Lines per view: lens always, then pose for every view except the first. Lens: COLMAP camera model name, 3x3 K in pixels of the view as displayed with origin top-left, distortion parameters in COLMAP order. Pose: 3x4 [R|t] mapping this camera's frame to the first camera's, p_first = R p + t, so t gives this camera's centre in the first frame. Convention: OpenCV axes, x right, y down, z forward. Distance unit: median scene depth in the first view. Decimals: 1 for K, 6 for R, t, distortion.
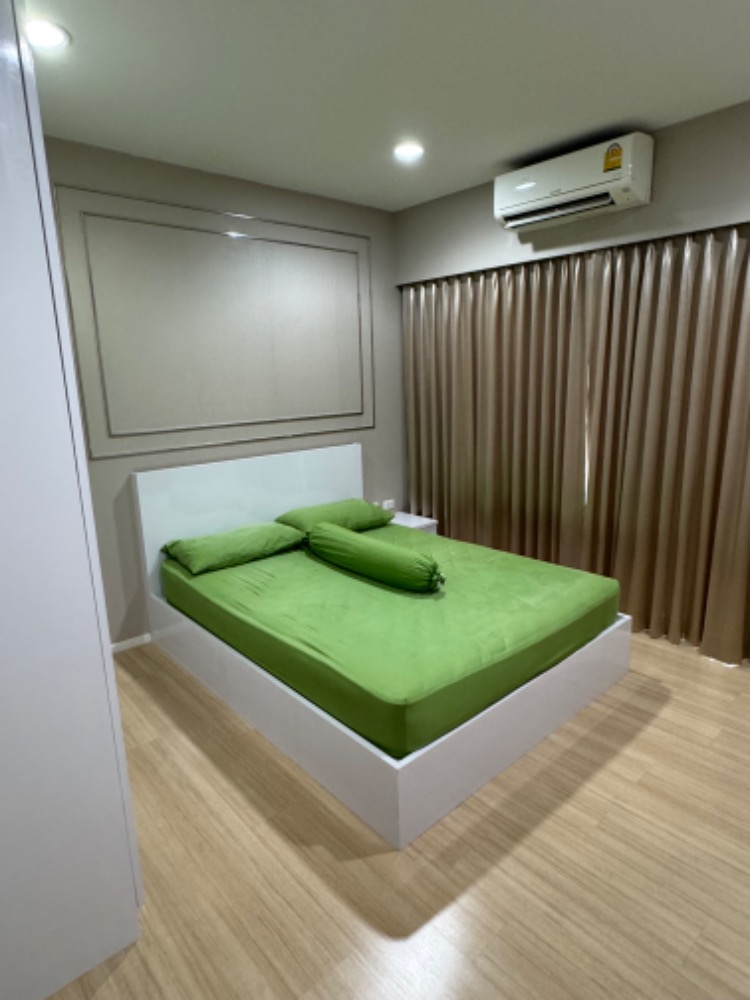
lens RADIAL K [[577.5, 0, 375.5], [0, 577.5, 500.7], [0, 0, 1]] dist [0.002080, -0.003788]
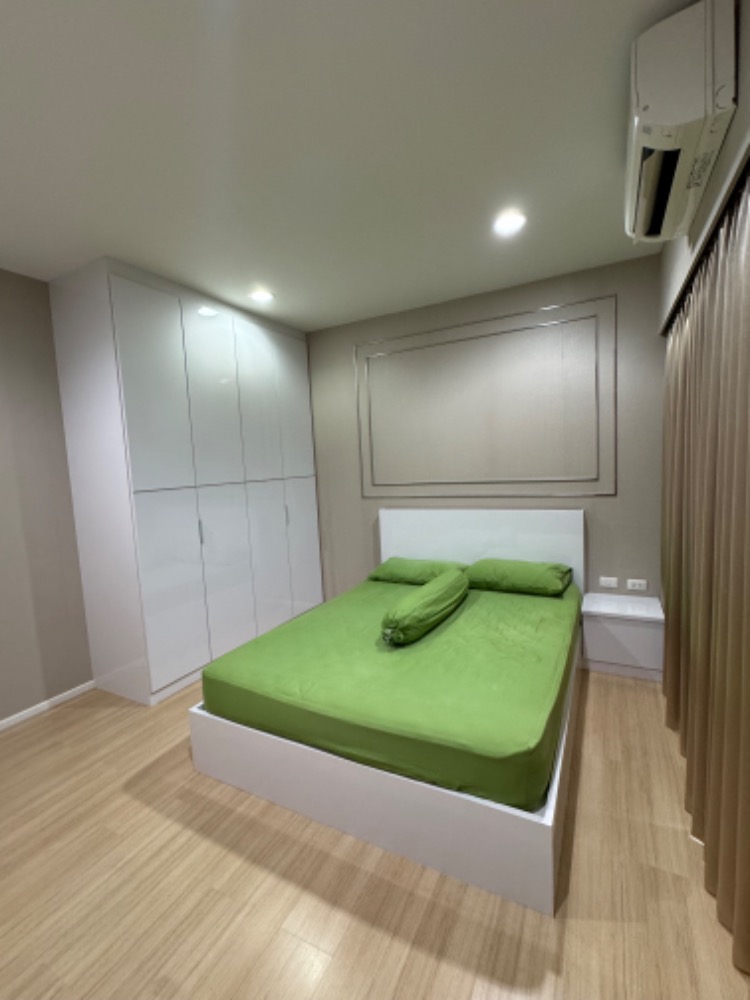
lens RADIAL K [[438.5, 0, 374.5], [0, 438.5, 500.9], [0, 0, 1]] dist [-0.005347, 0.000762]
pose [[0.343078, 0.089201, -0.935062, 1.095770], [-0.165323, 0.985675, 0.033372, -0.167201], [0.924644, 0.143138, 0.352910, 0.870651]]
